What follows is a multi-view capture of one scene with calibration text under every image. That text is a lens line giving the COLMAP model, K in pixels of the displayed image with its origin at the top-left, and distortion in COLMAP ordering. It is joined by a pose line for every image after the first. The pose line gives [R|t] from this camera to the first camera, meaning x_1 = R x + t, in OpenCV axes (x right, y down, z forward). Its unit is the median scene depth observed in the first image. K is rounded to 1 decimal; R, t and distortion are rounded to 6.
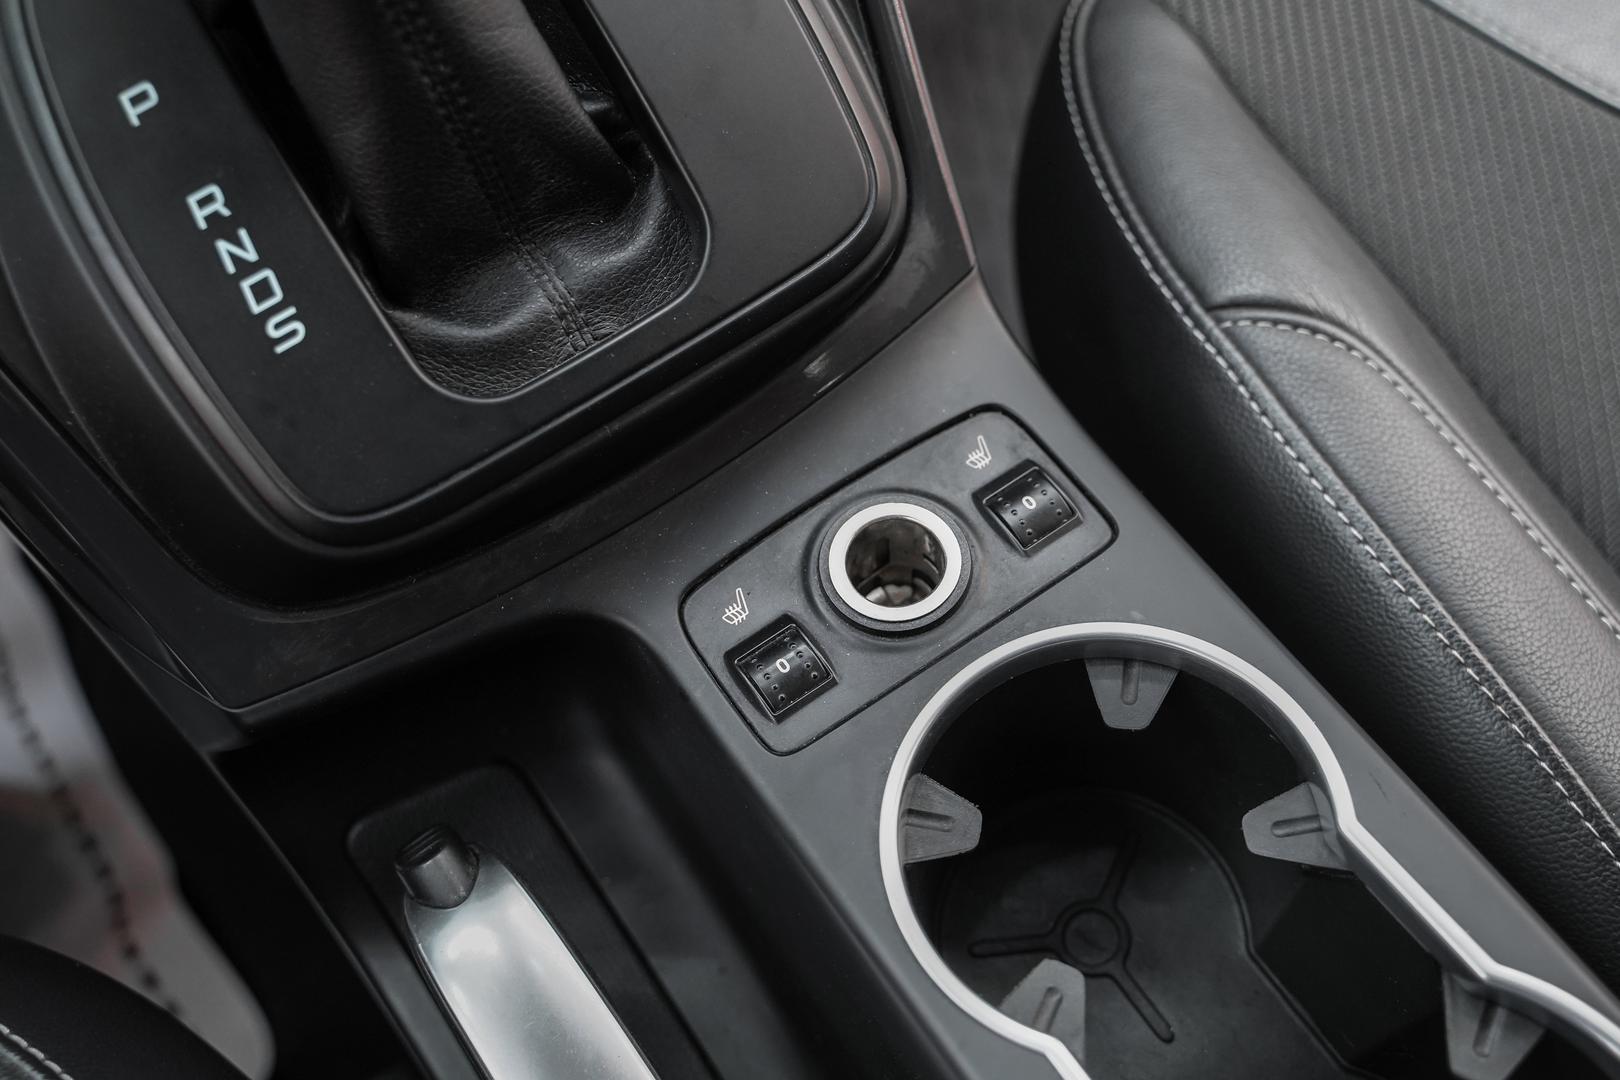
lens RADIAL K [[1603.4, 0, 912.6], [0, 1603.4, 540.8], [0, 0, 1]] dist [-0.002832, -0.002332]
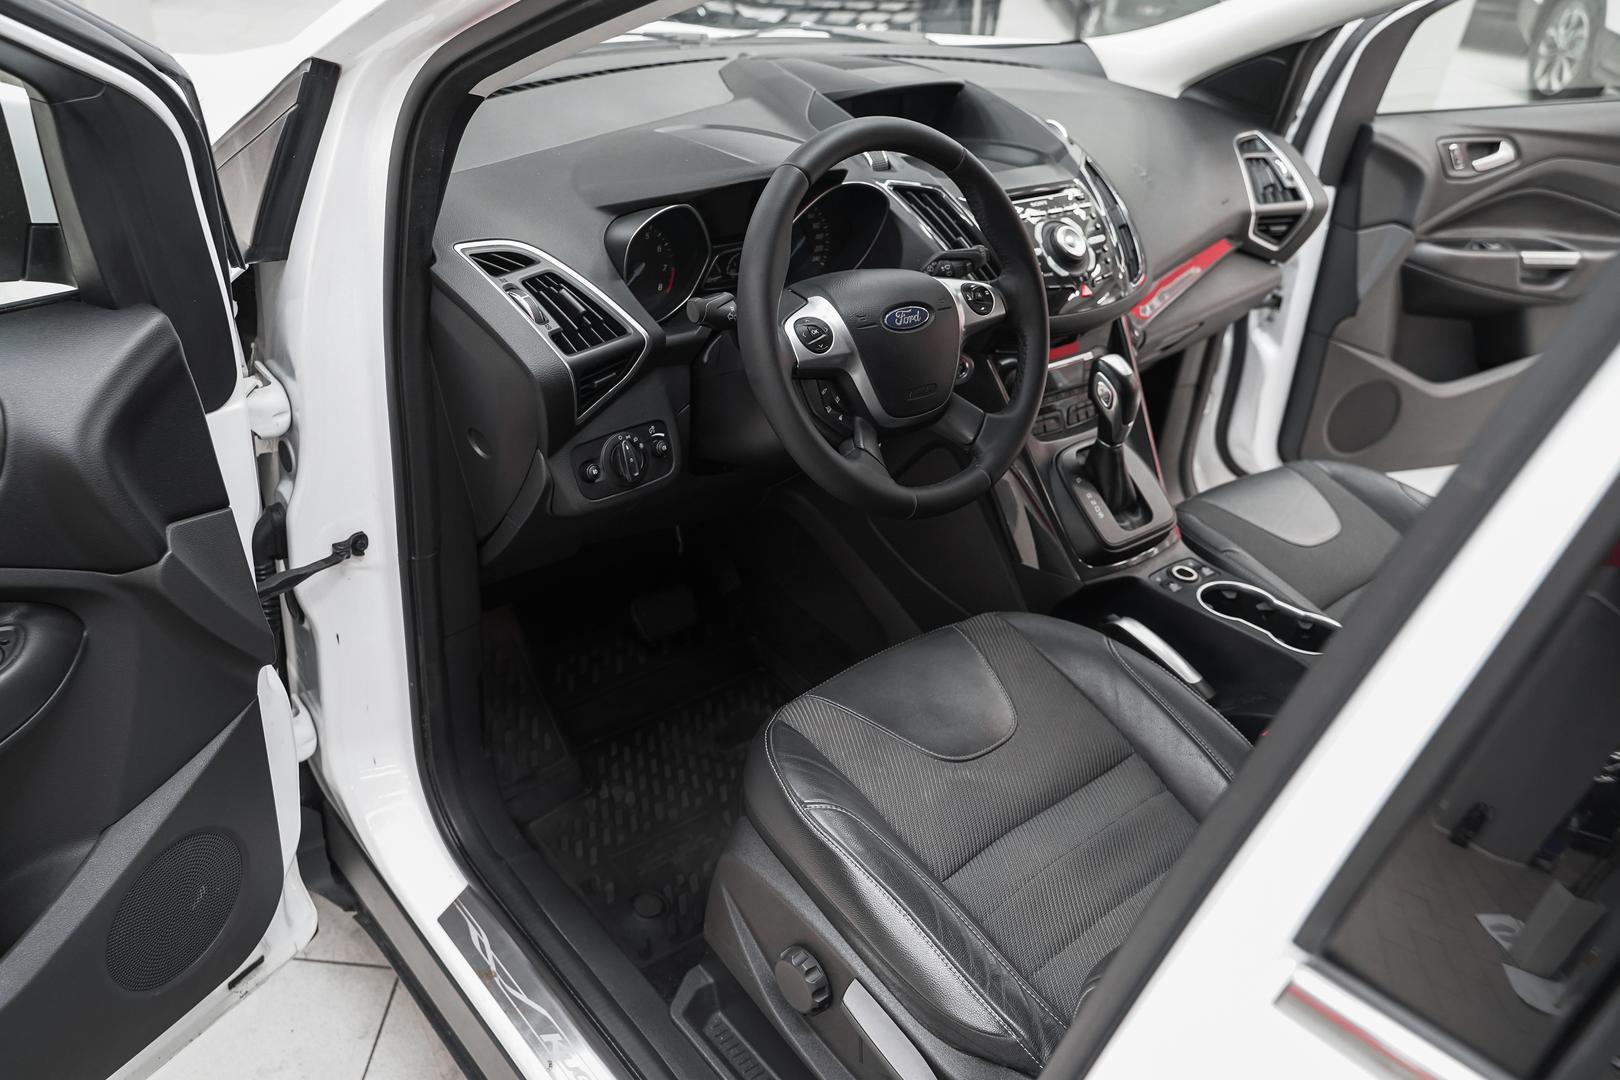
lens RADIAL K [[1293.5, 0, 810.0], [0, 1293.5, 540.0], [0, 0, 1]] dist [-0.007582, 0.001620]
pose [[0.988450, 0.067613, 0.135625, -1.963808], [0.010406, 0.862560, -0.505847, 2.229356], [-0.151187, 0.501416, 0.851894, -2.745483]]
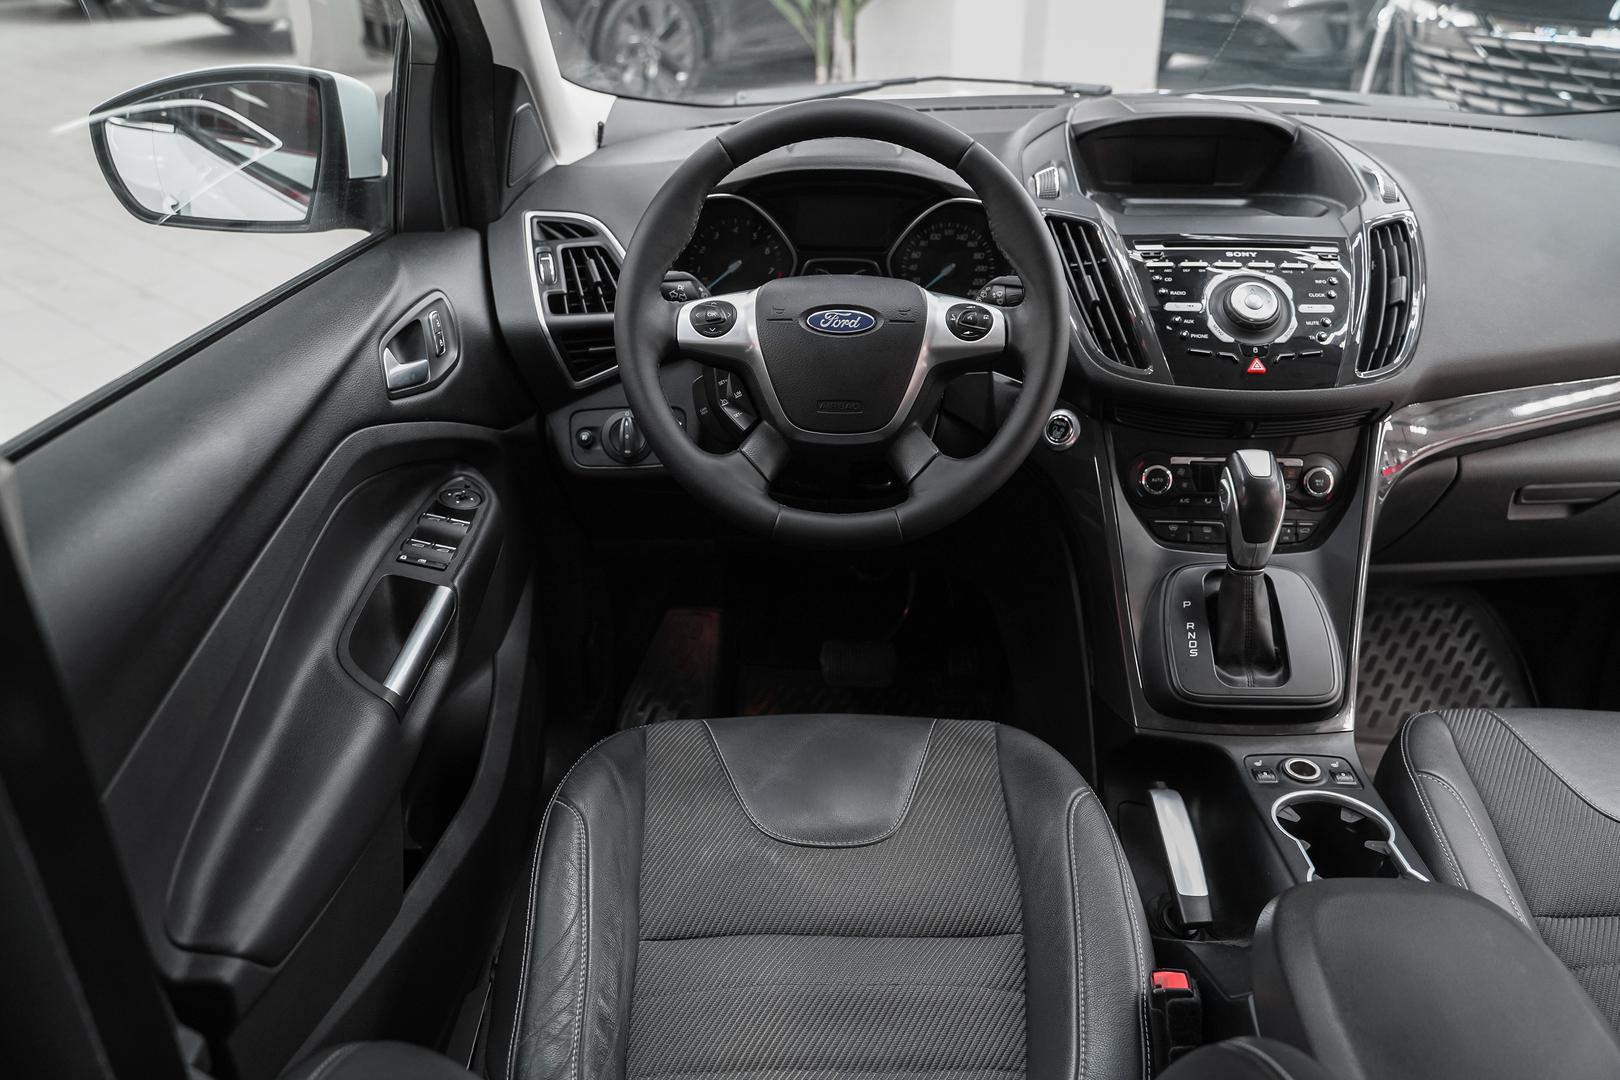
lens RADIAL K [[1319.0, 0, 810.0], [0, 1319.0, 540.0], [0, 0, 1]] dist [-0.005673, 0.007202]
pose [[0.799539, 0.296963, -0.522064, 0.562776], [-0.541298, 0.732925, -0.412089, 1.639492], [0.260258, 0.612074, 0.746747, -2.131726]]
